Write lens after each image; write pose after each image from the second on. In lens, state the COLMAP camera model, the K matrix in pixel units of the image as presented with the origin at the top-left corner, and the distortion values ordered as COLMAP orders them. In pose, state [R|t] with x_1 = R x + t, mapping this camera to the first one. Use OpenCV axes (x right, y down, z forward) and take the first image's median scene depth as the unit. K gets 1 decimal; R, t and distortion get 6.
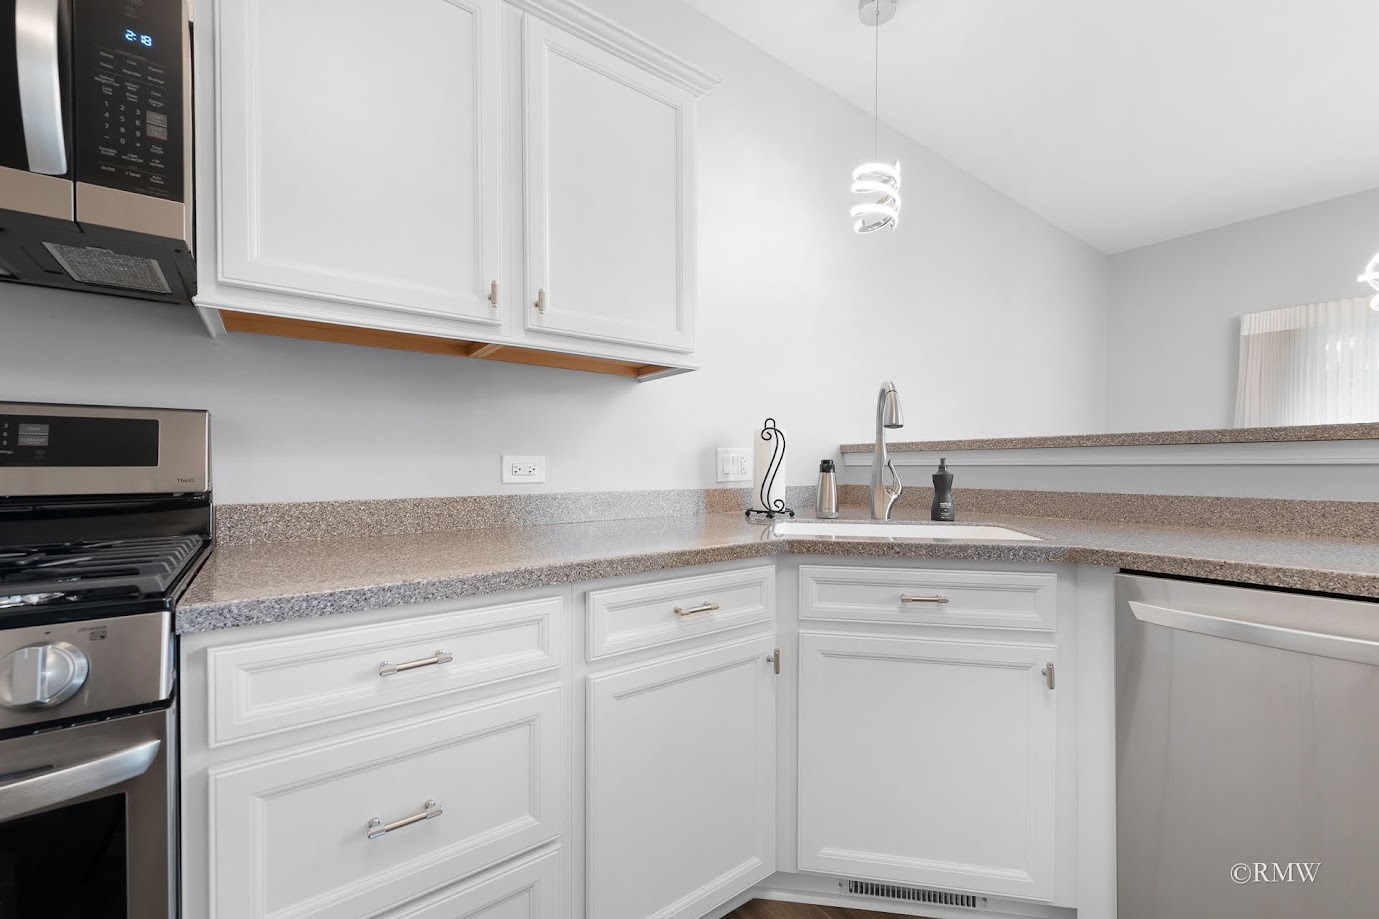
lens RADIAL K [[558.7, 0, 691.5], [0, 558.7, 464.8], [0, 0, 1]] dist [0.020030, -0.000127]
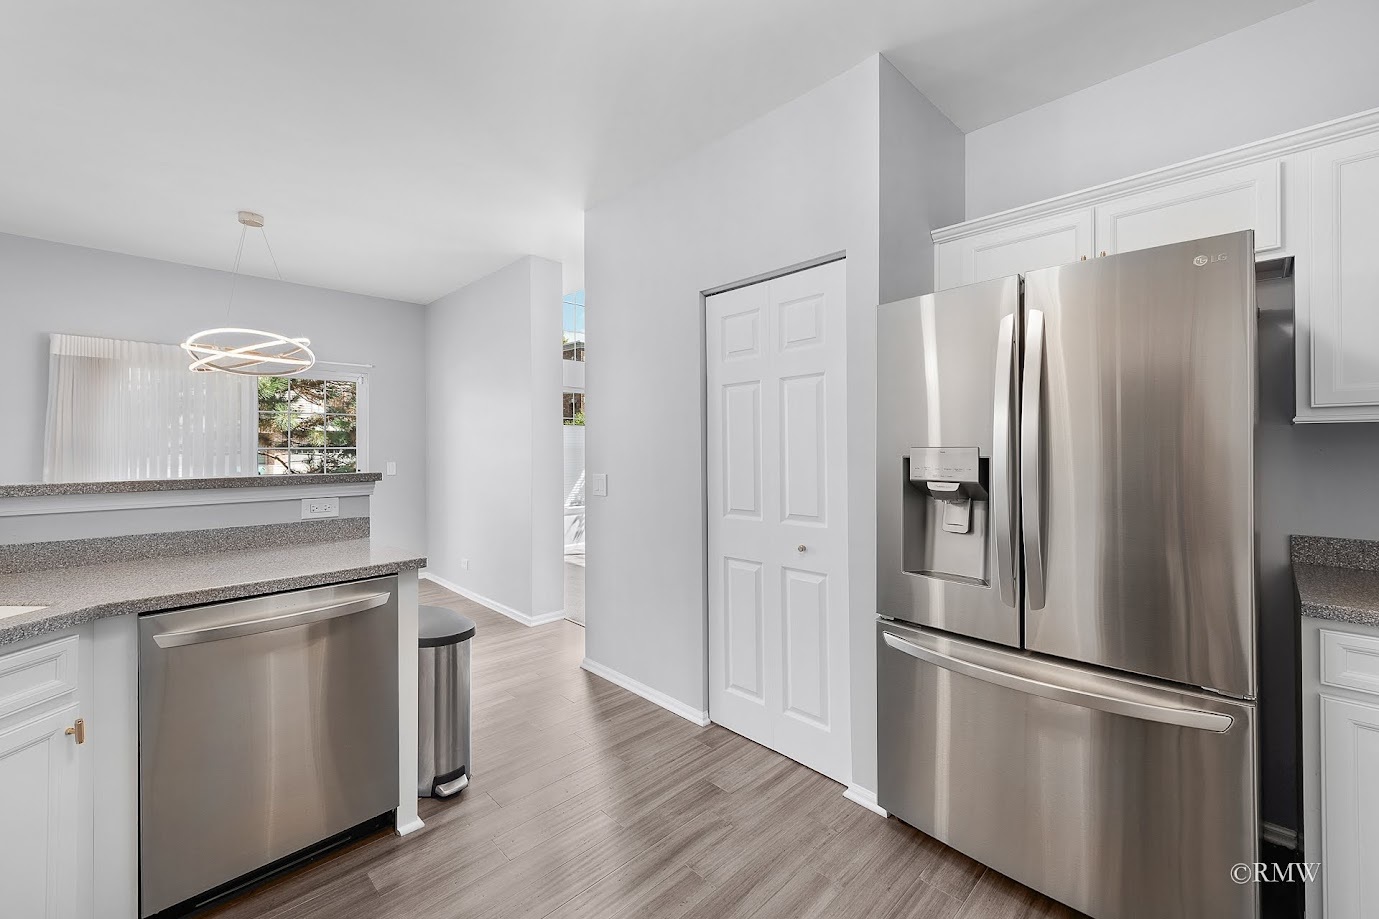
lens RADIAL K [[558.7, 0, 695.9], [0, 558.7, 451.2], [0, 0, 1]] dist [0.020030, -0.000127]
pose [[-0.134564, -0.001878, 0.990903, -0.504127], [-0.001018, 0.999998, 0.001757, -0.135497], [-0.990904, -0.000772, -0.134565, -0.012230]]
